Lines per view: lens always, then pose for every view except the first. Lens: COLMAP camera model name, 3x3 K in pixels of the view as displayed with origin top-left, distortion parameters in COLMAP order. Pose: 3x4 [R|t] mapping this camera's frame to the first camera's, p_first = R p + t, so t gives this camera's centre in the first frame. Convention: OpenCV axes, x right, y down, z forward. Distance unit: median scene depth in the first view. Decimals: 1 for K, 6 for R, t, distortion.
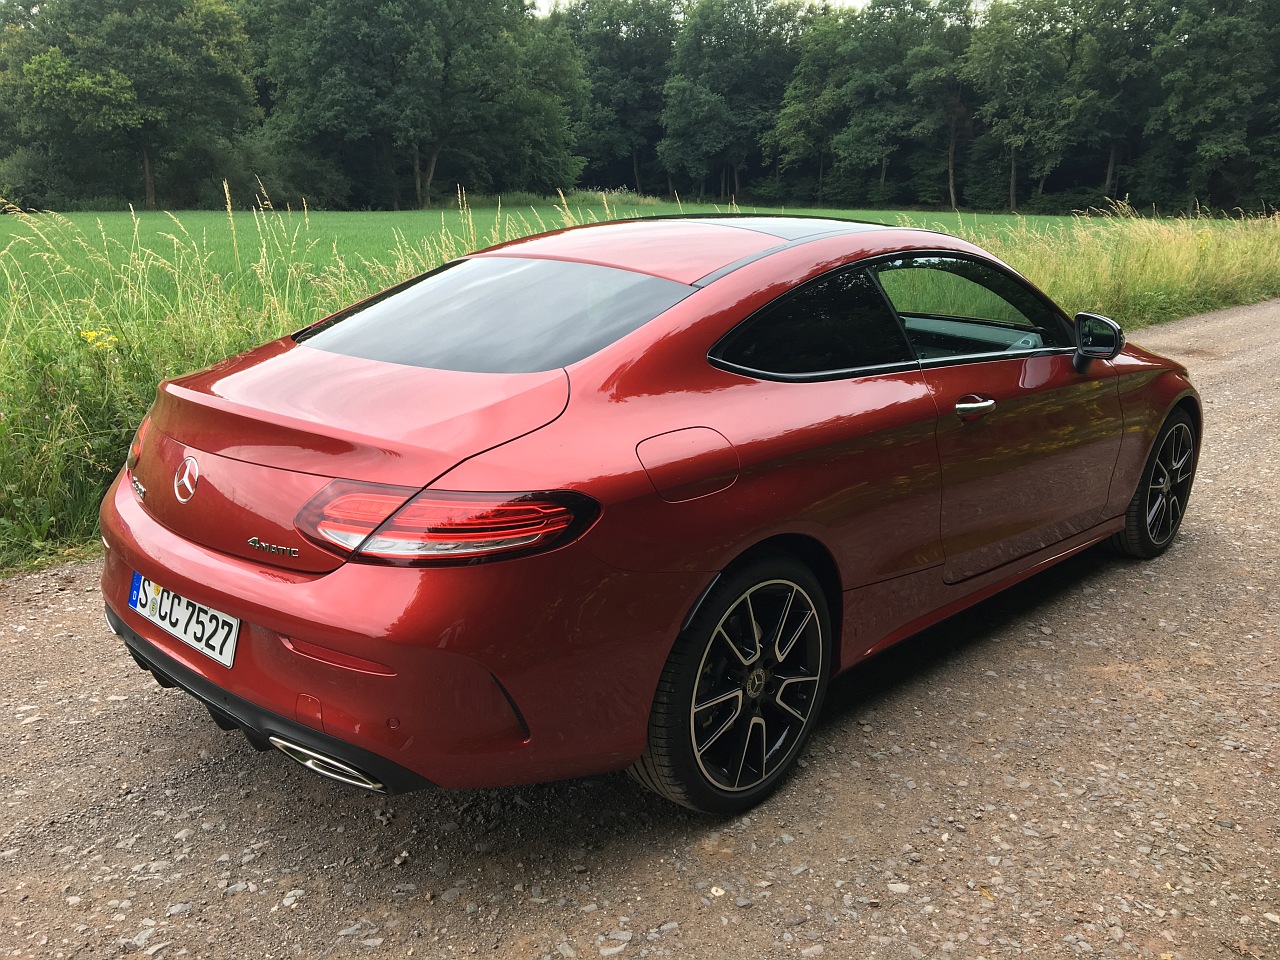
lens RADIAL K [[1088.3, 0, 642.8], [0, 1088.3, 477.0], [0, 0, 1]] dist [0.061901, -0.085670]
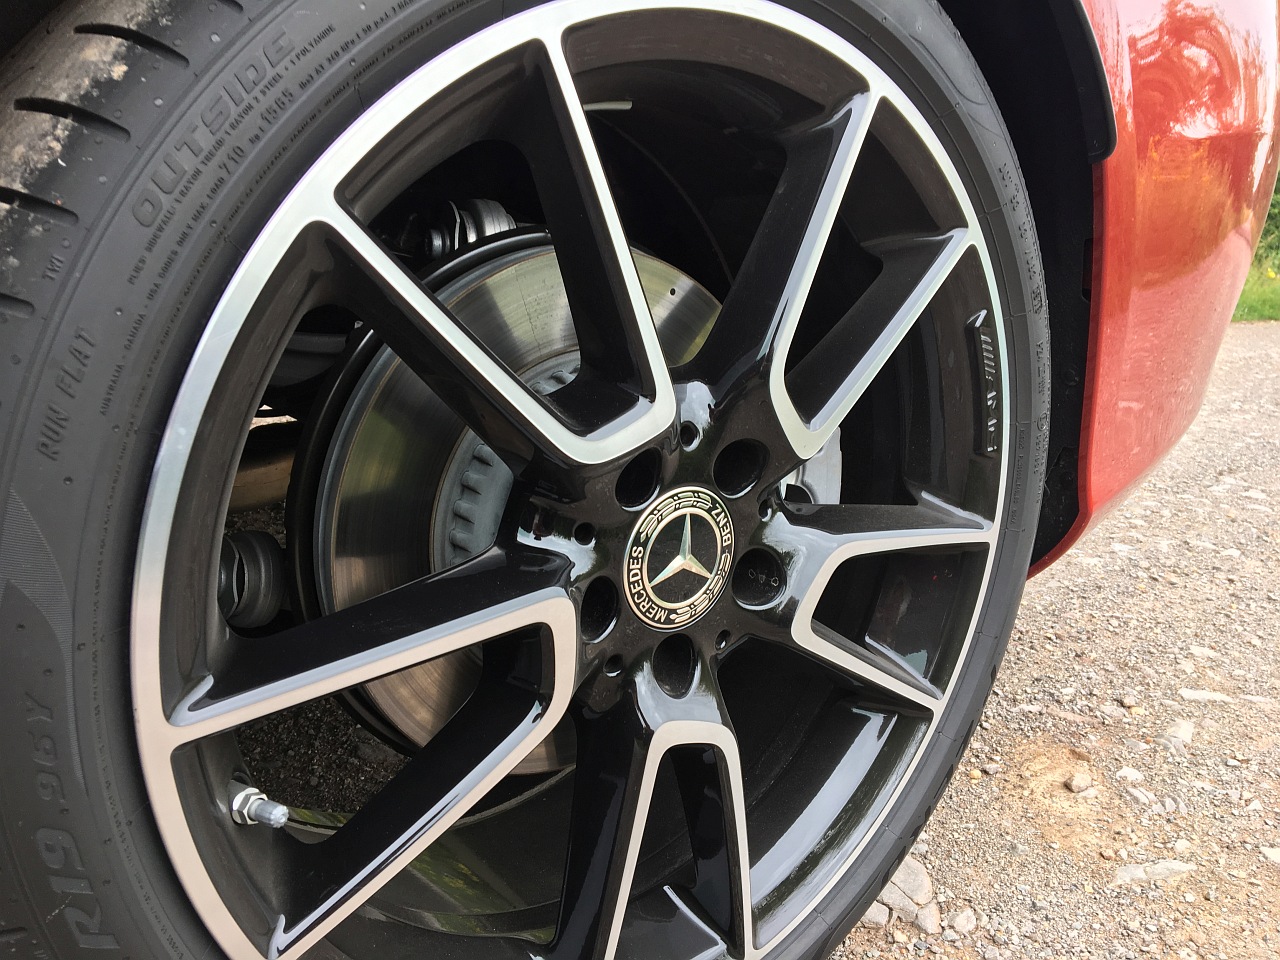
lens RADIAL K [[1088.3, 0, 642.8], [0, 1088.3, 477.0], [0, 0, 1]] dist [0.061901, -0.085670]
pose [[0.987484, -0.011713, -0.157286, 0.117323], [0.027828, 0.994533, 0.100651, 0.137304], [0.155247, -0.103768, 0.982411, 0.719370]]
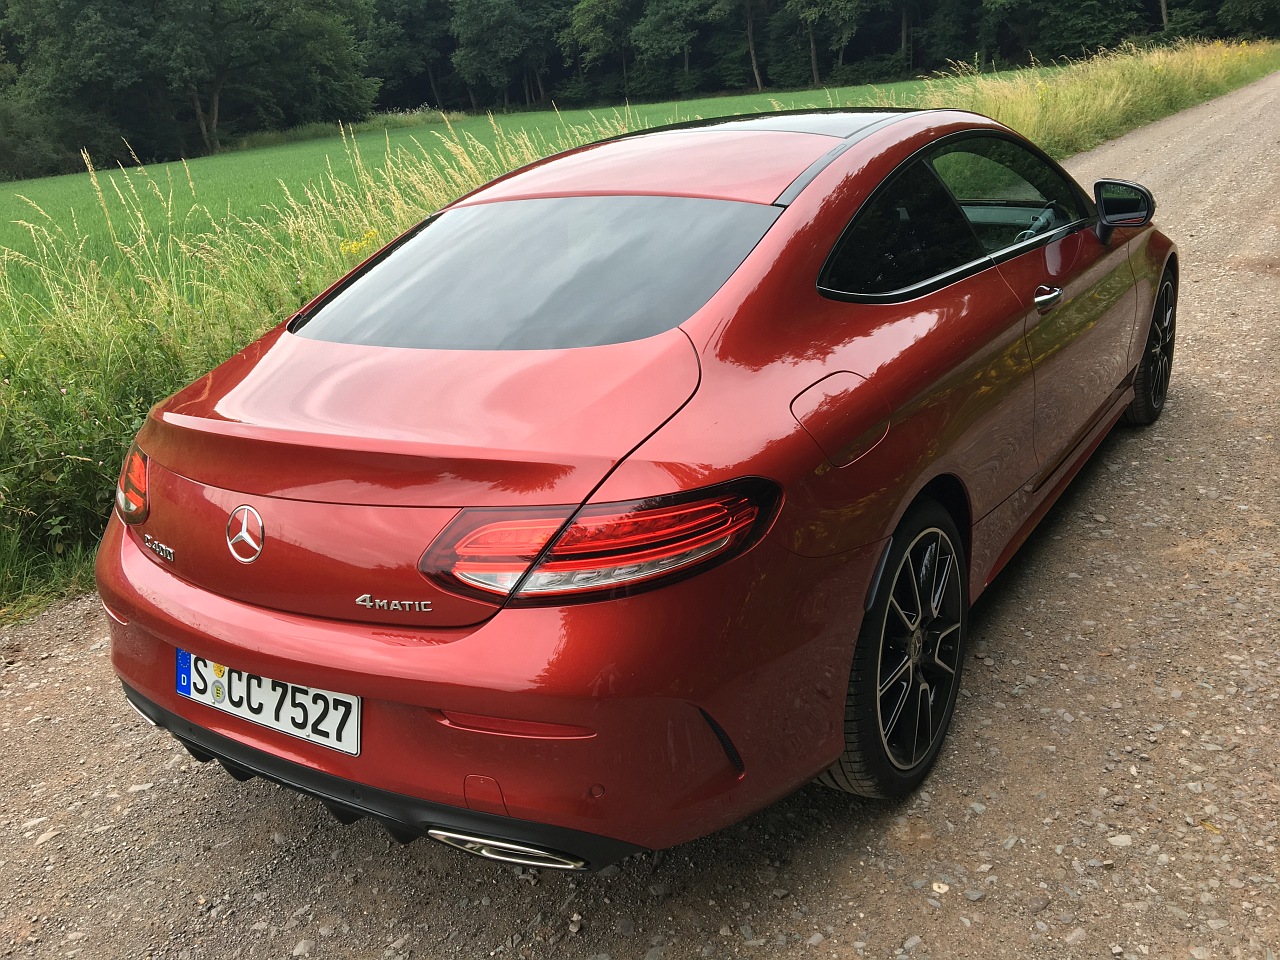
lens RADIAL K [[1088.3, 0, 642.8], [0, 1088.3, 477.0], [0, 0, 1]] dist [0.061901, -0.085670]
pose [[0.978479, -0.160769, 0.129352, -0.187796], [0.150083, 0.984698, 0.088569, -0.053792], [-0.141612, -0.067249, 0.987635, 0.142842]]
